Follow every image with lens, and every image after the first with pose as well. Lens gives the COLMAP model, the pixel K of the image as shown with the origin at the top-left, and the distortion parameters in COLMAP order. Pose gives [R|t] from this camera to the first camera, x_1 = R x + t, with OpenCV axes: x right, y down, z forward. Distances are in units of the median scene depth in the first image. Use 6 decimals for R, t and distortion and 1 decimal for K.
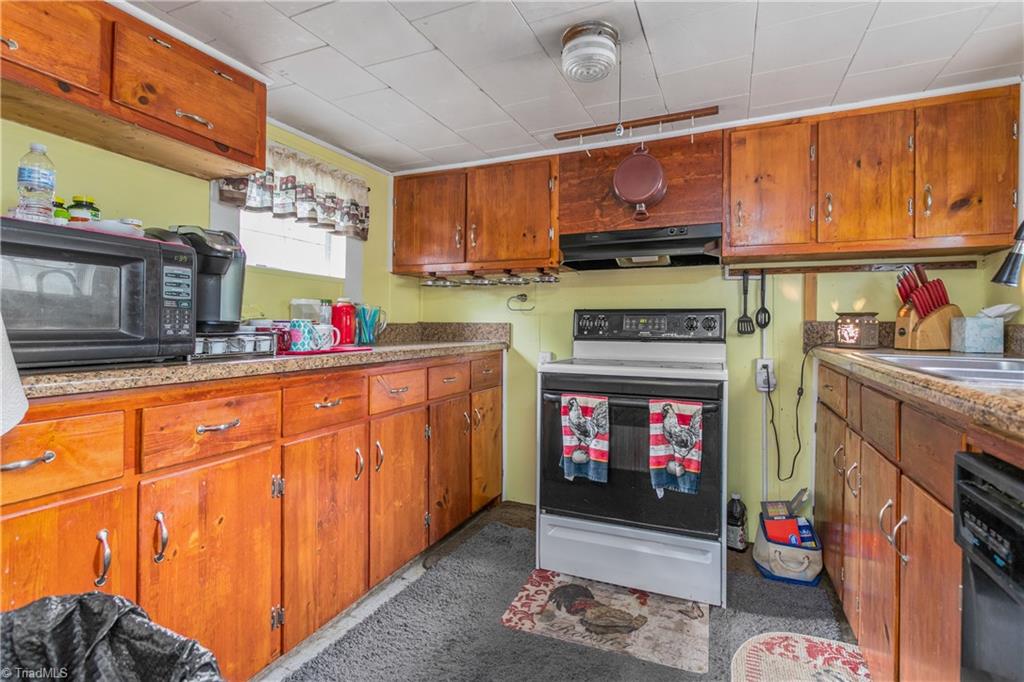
lens RADIAL K [[496.9, 0, 508.4], [0, 496.9, 324.0], [0, 0, 1]] dist [-0.003014, -0.000207]
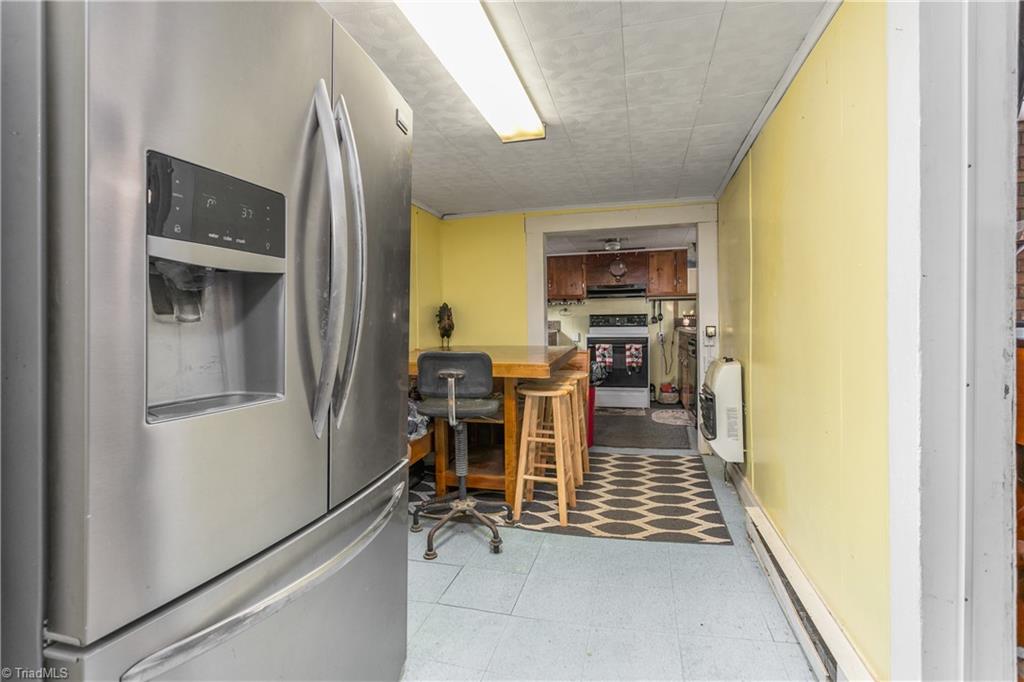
lens RADIAL K [[496.9, 0, 508.4], [0, 496.9, 324.0], [0, 0, 1]] dist [-0.003014, -0.000207]
pose [[0.987317, -0.013702, 0.158168, -0.877701], [0.013858, 0.999904, 0.000119, 0.015671], [-0.158155, 0.002074, 0.987412, -1.843168]]
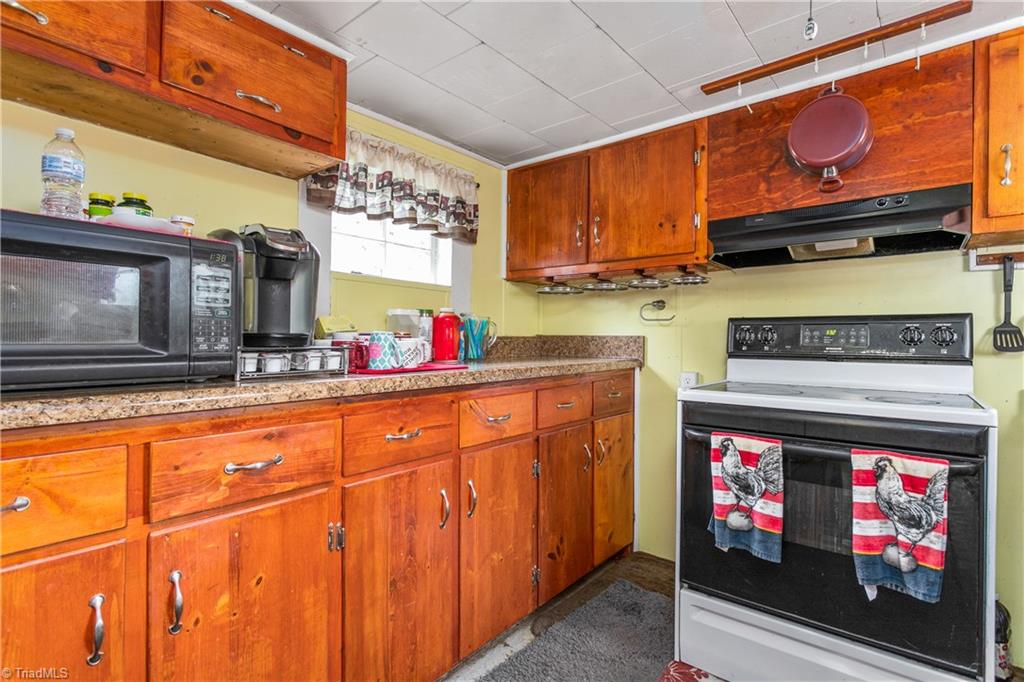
lens RADIAL K [[493.4, 0, 512.0], [0, 493.4, 341.0], [0, 0, 1]] dist [-0.003153, -0.000540]
pose [[0.962727, 0.000403, -0.270474, 0.020630], [0.001267, 0.999981, 0.006001, 0.001611], [0.270471, -0.006120, 0.962709, 0.223022]]
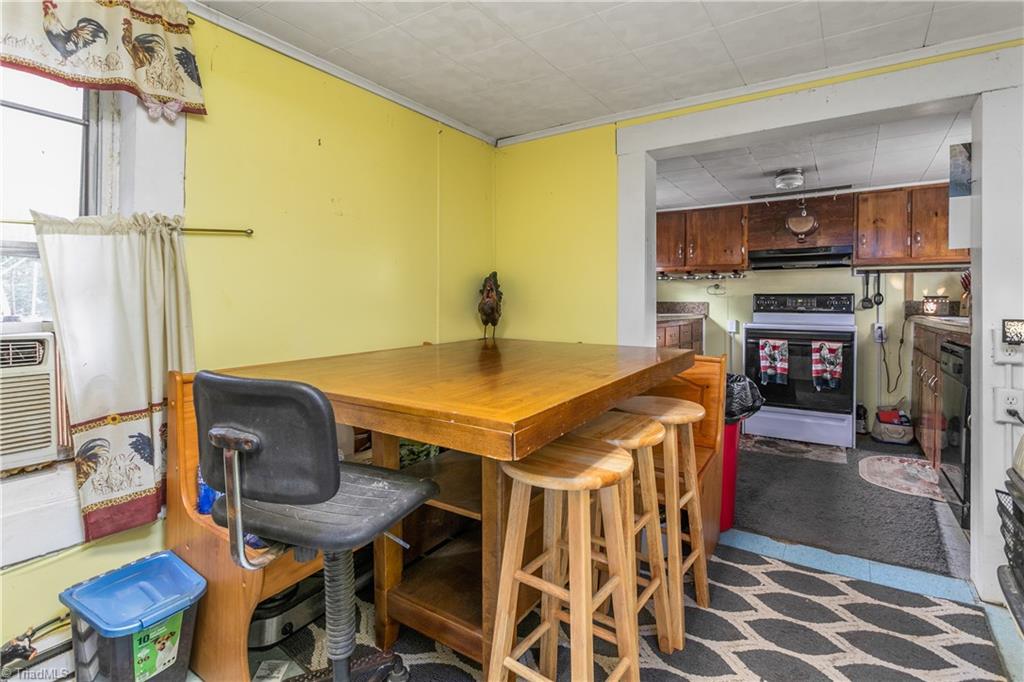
lens RADIAL K [[494.1, 0, 513.2], [0, 494.1, 304.4], [0, 0, 1]] dist [-0.004609, -0.001696]
pose [[0.984413, 0.004048, -0.175827, -0.493781], [-0.004086, 0.999992, 0.000147, 0.012891], [0.175826, 0.000573, 0.984421, -1.029708]]
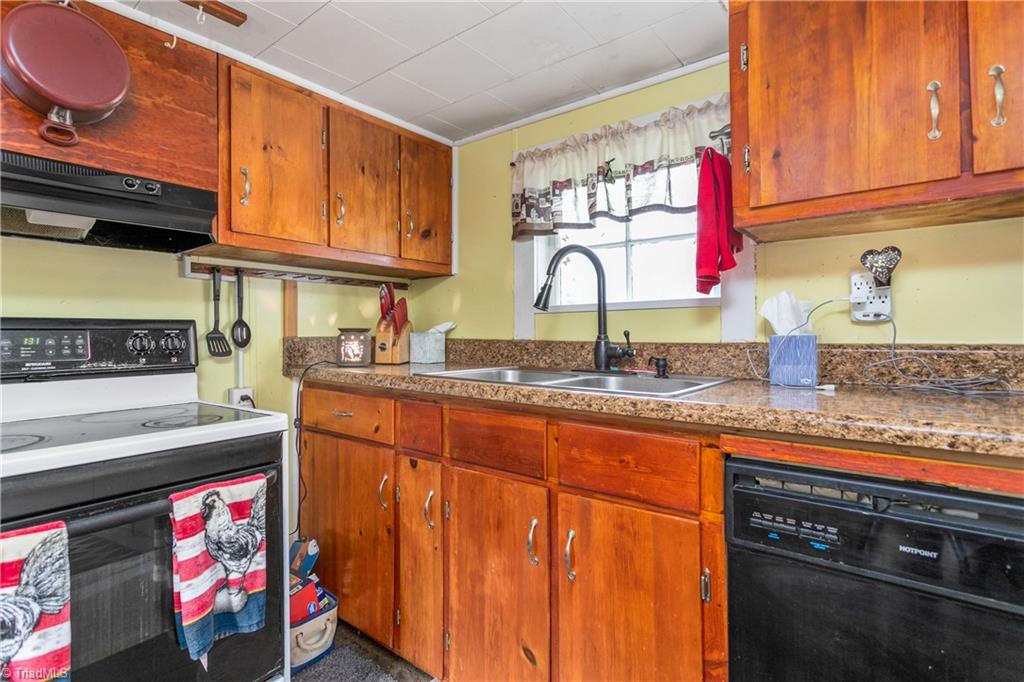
lens RADIAL K [[488.2, 0, 512.6], [0, 488.2, 330.7], [0, 0, 1]] dist [0.002291, 0.000653]
pose [[0.239395, -0.004573, 0.970911, -0.123395], [0.004661, 0.999983, 0.003561, -0.020660], [-0.970911, 0.003673, 0.239412, 0.497754]]
